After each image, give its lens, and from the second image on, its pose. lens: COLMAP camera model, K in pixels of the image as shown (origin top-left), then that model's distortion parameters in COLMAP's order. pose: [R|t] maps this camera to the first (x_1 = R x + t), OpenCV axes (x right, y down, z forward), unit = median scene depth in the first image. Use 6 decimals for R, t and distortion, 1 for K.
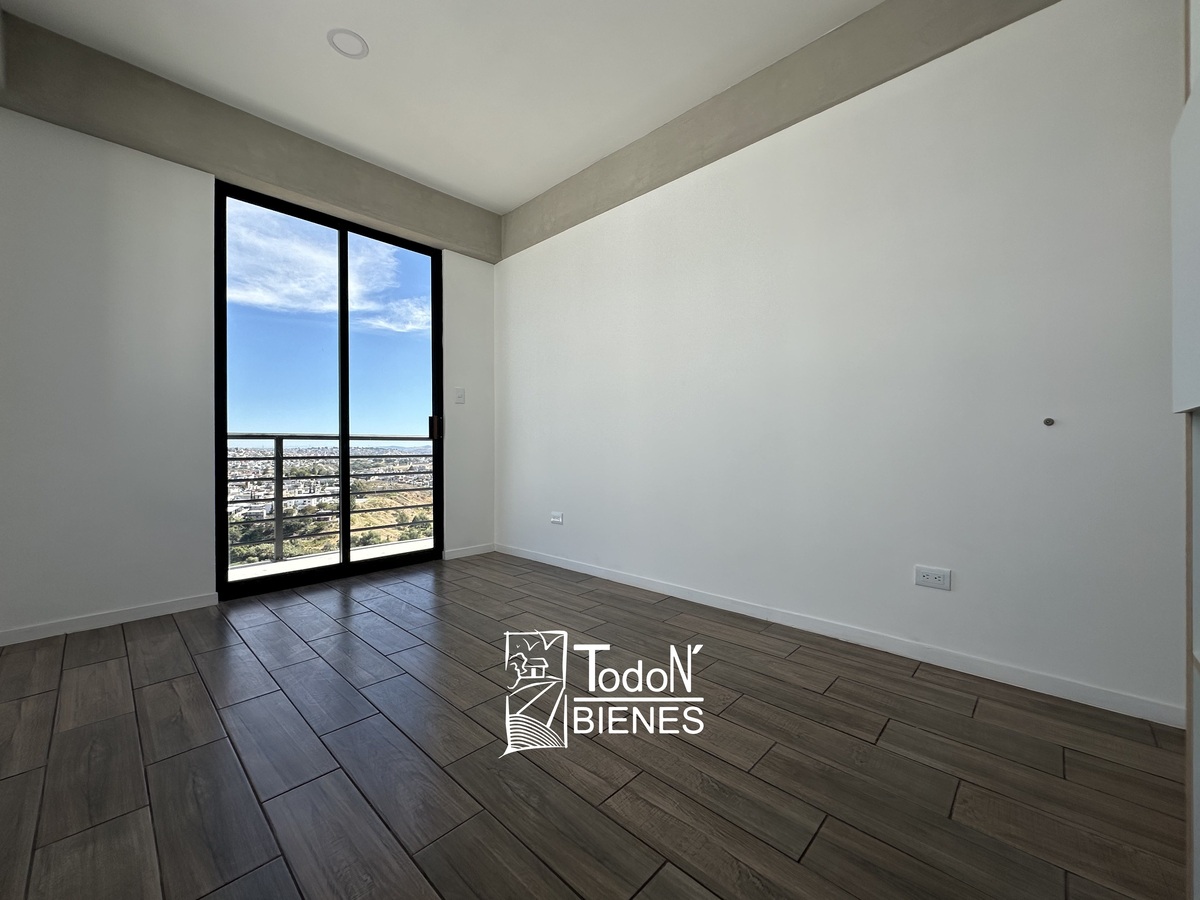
lens RADIAL K [[476.8, 0, 601.7], [0, 476.8, 448.8], [0, 0, 1]] dist [-0.006475, 0.000053]
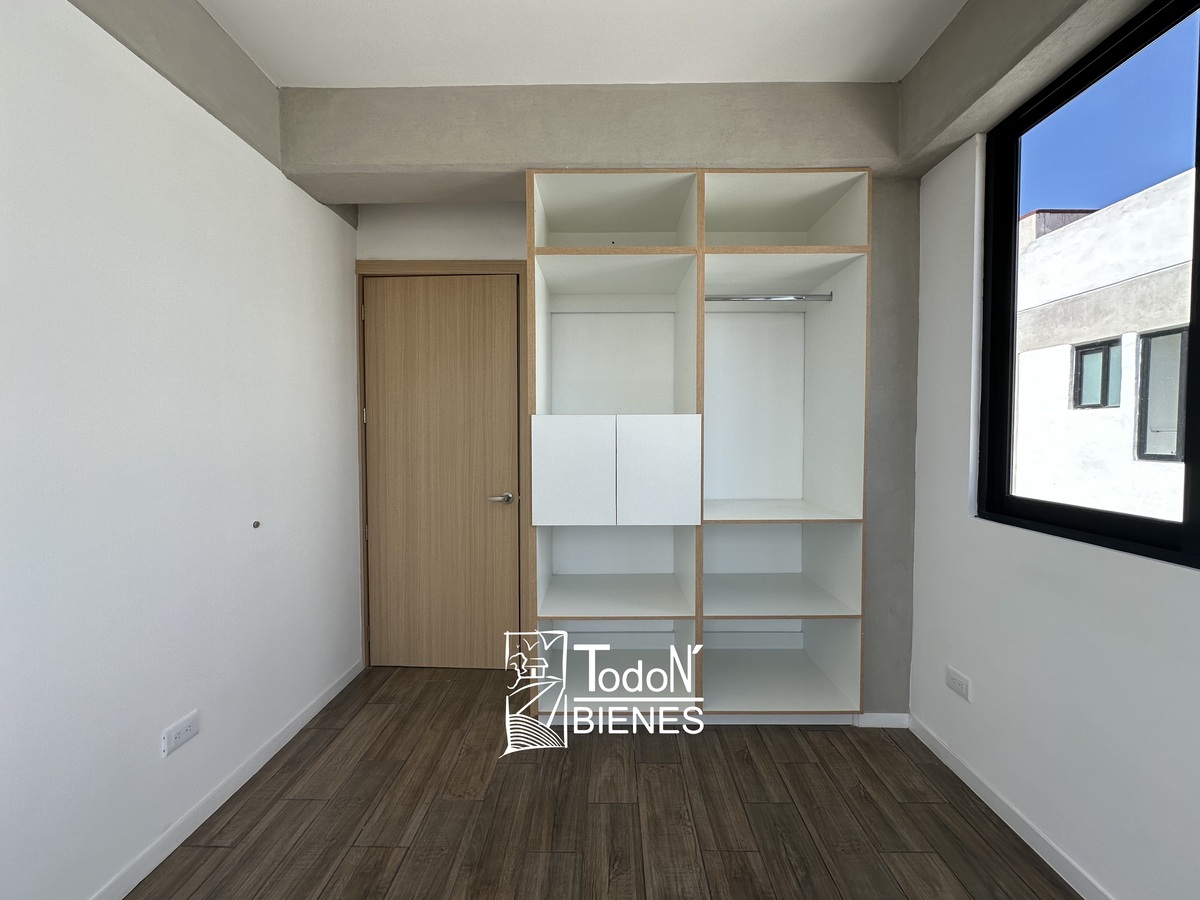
lens RADIAL K [[476.8, 0, 602.2], [0, 476.8, 448.7], [0, 0, 1]] dist [-0.006475, 0.000053]
pose [[-0.680527, -0.014914, 0.732572, -0.466224], [0.006536, 0.999629, 0.026423, -0.288903], [-0.732694, 0.022770, -0.680177, 1.295472]]
